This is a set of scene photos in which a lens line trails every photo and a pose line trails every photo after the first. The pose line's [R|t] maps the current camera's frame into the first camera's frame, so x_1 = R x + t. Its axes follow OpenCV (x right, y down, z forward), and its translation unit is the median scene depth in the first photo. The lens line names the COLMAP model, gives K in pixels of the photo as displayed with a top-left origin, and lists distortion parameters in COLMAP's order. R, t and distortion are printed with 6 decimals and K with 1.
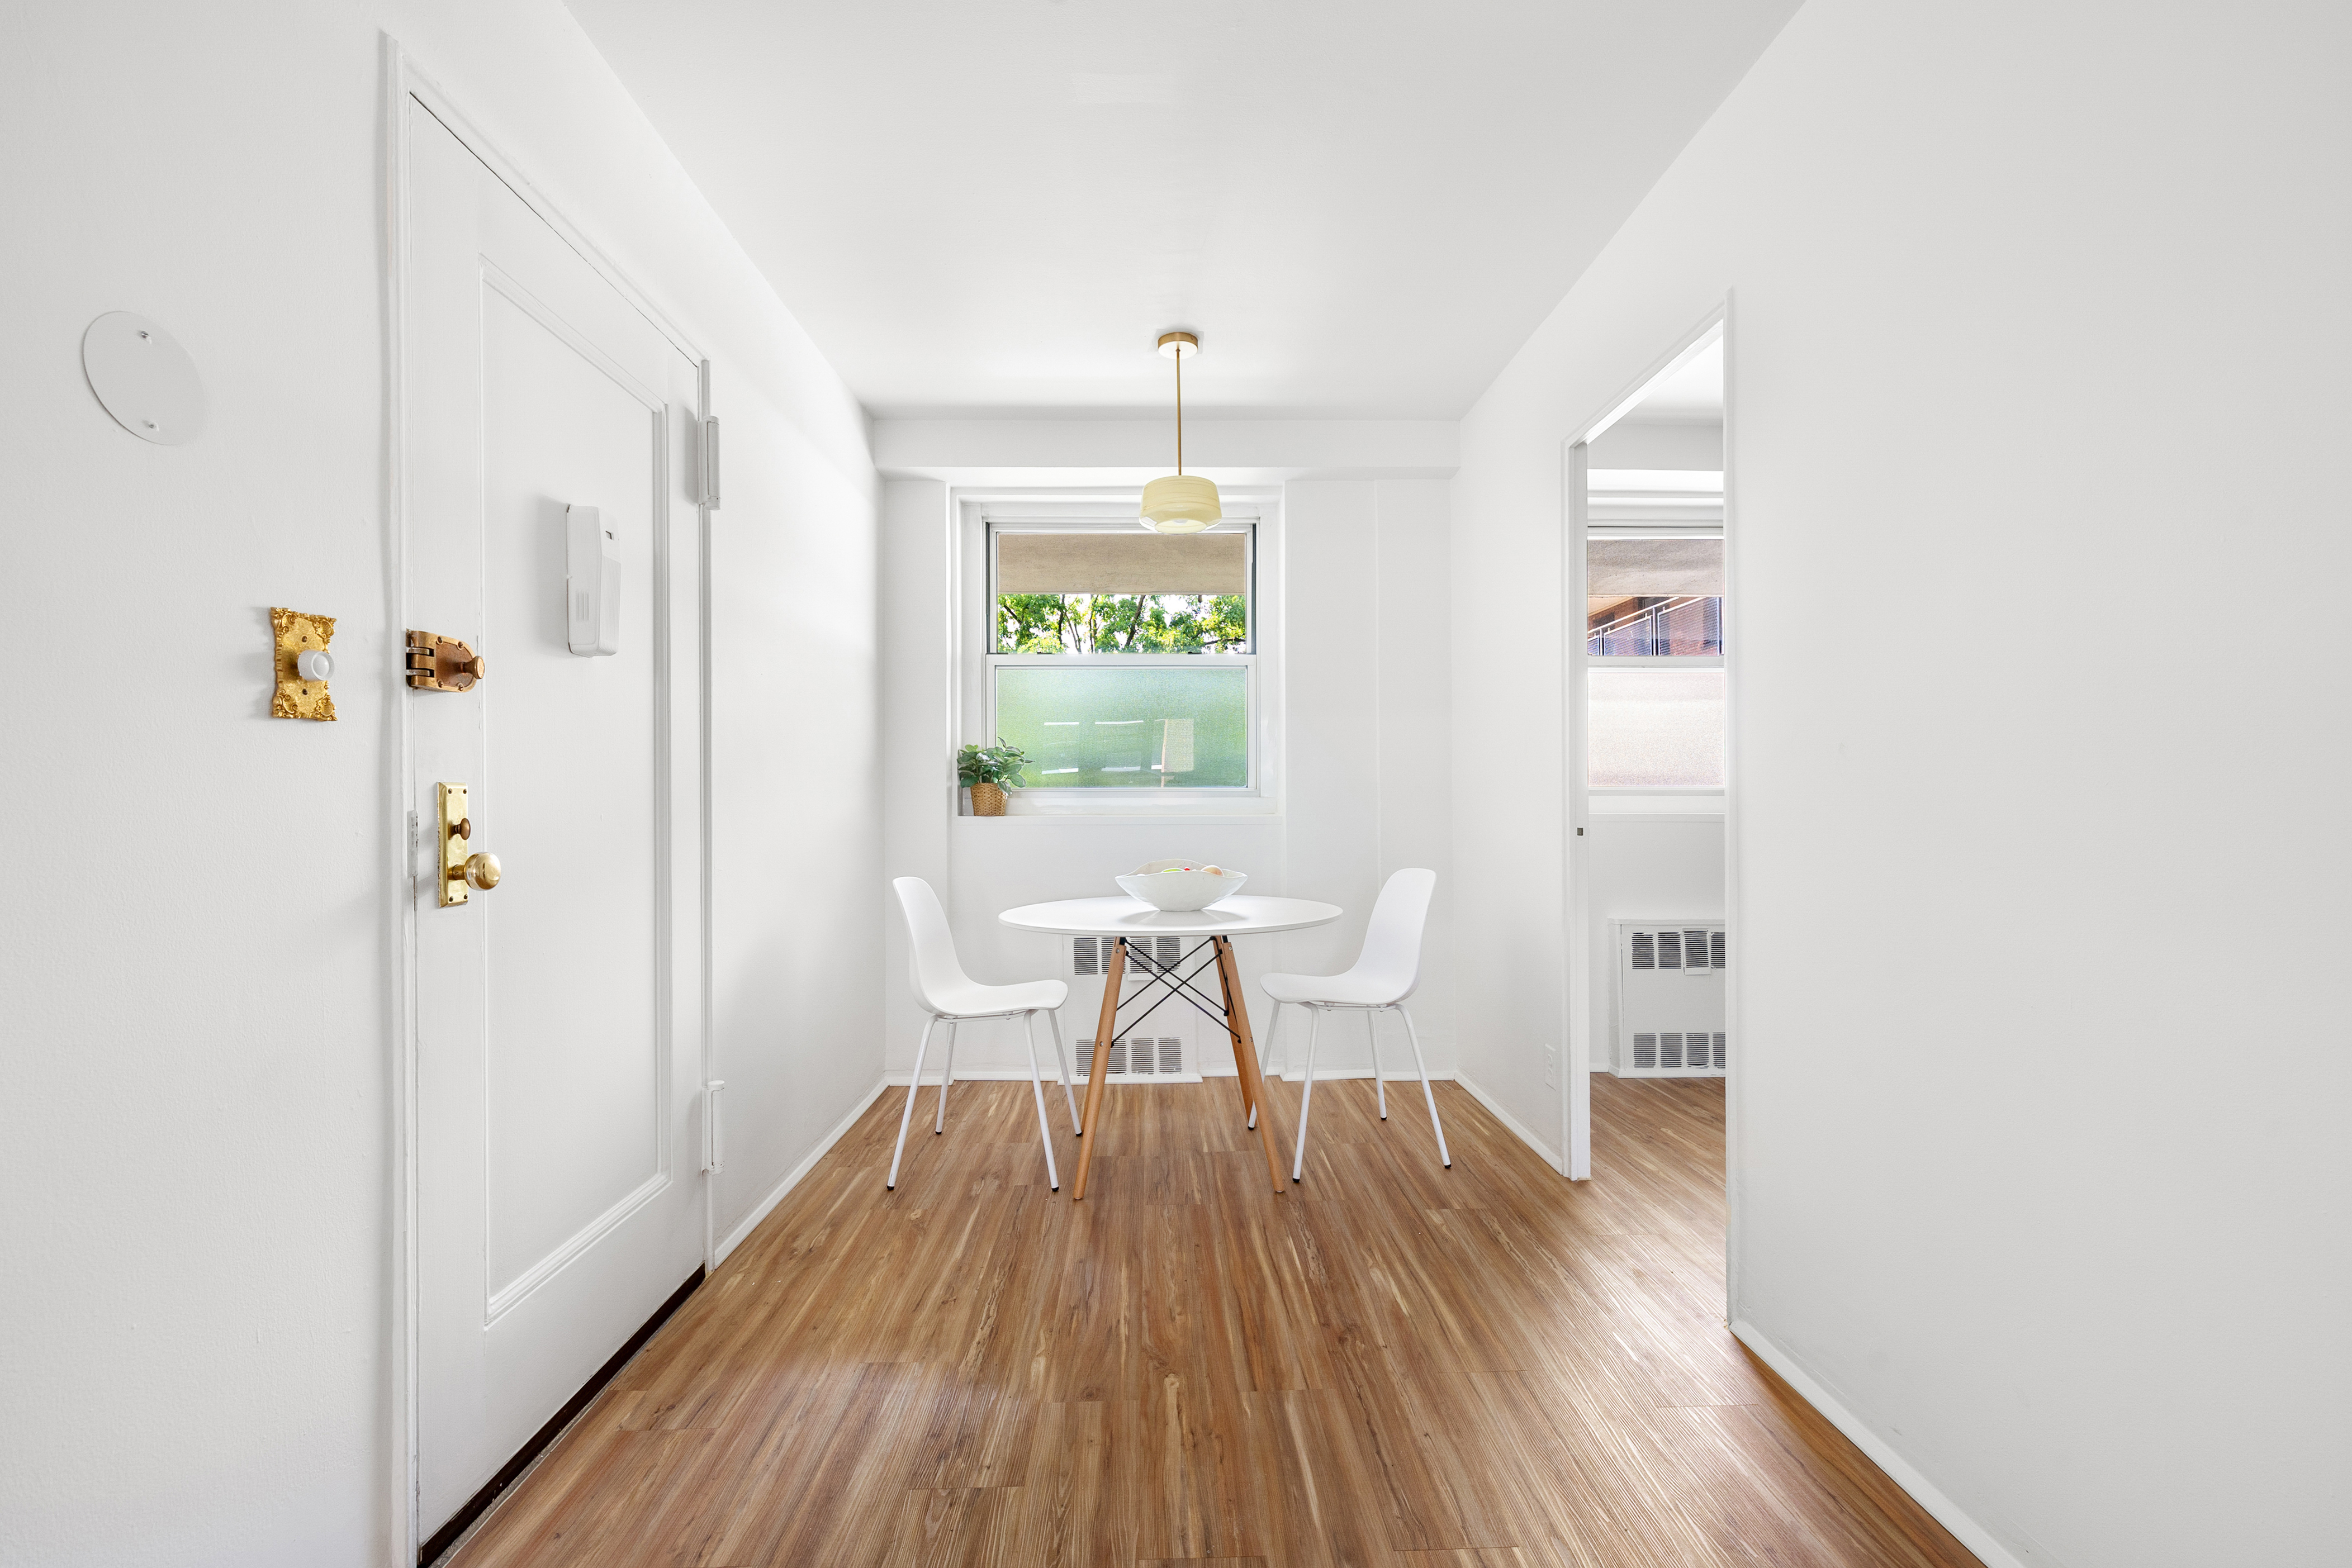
lens RADIAL K [[996.5, 0, 1169.4], [0, 996.5, 799.9], [0, 0, 1]] dist [-0.000283, -0.000023]
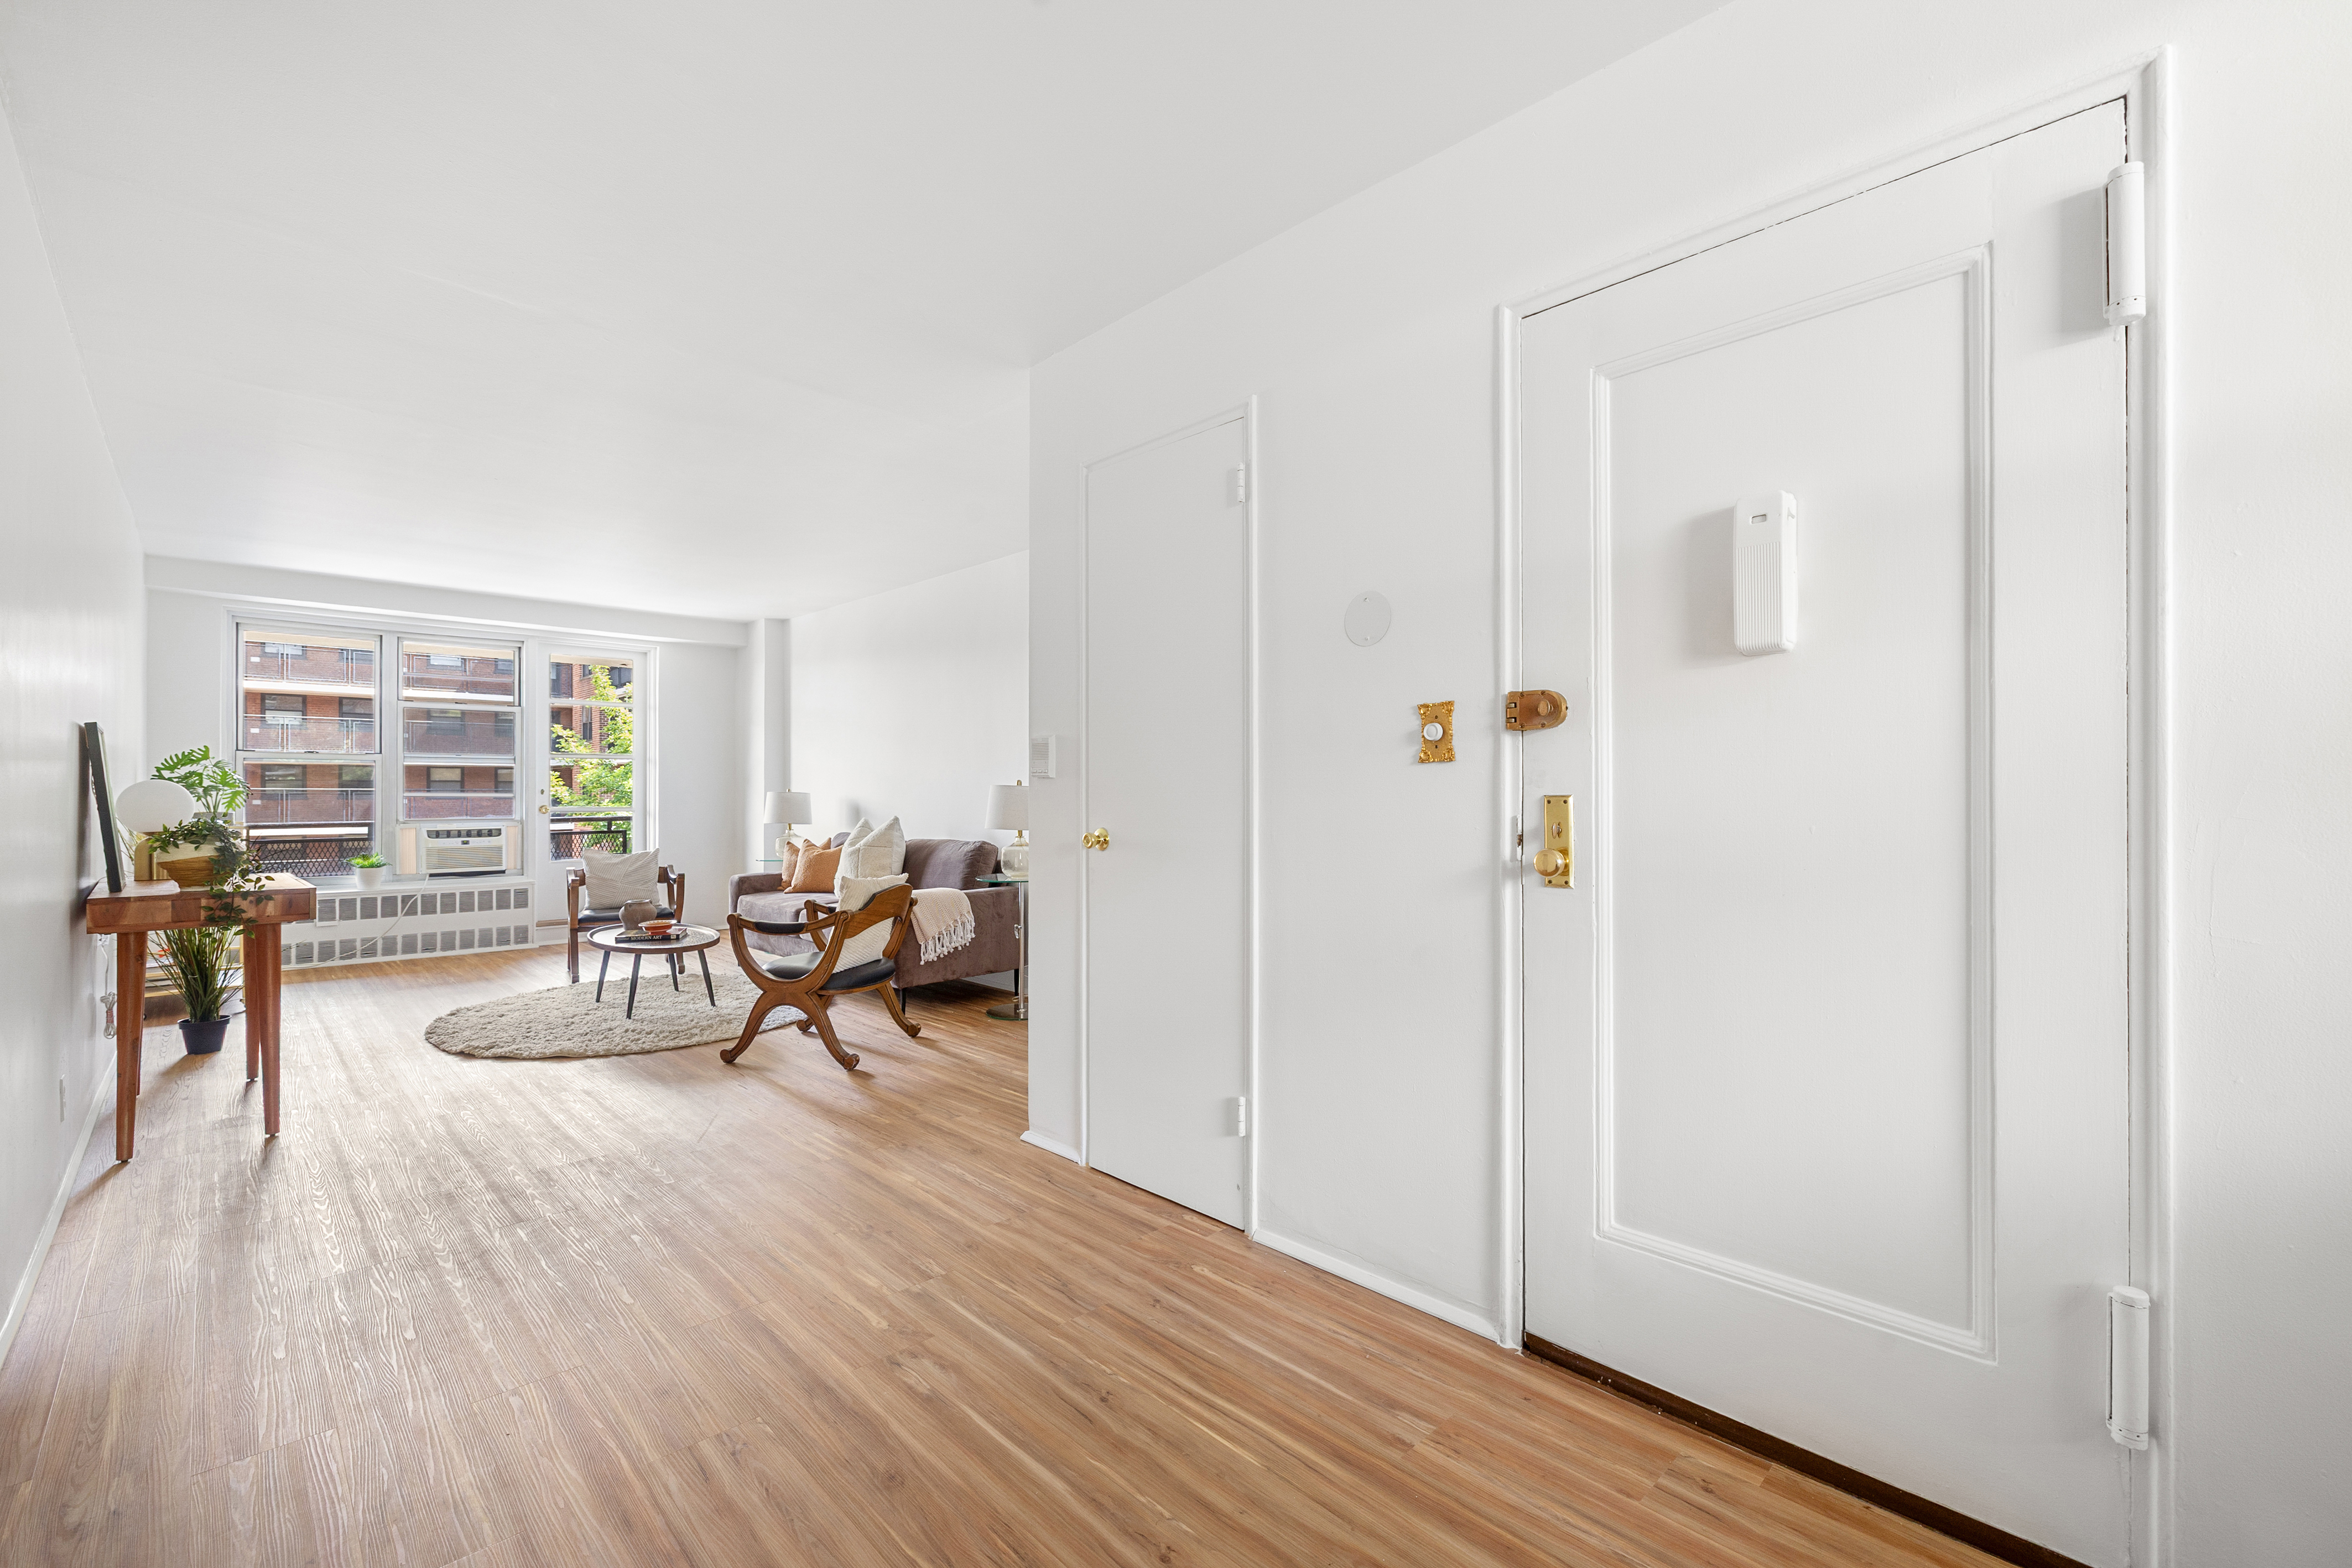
lens RADIAL K [[996.6, 0, 1169.4], [0, 996.6, 799.9], [0, 0, 1]] dist [-0.000283, -0.000023]
pose [[-0.740364, -0.000356, -0.672206, 0.621866], [0.002951, 0.999989, -0.003780, -0.007691], [0.672199, -0.004782, -0.740355, 1.828592]]
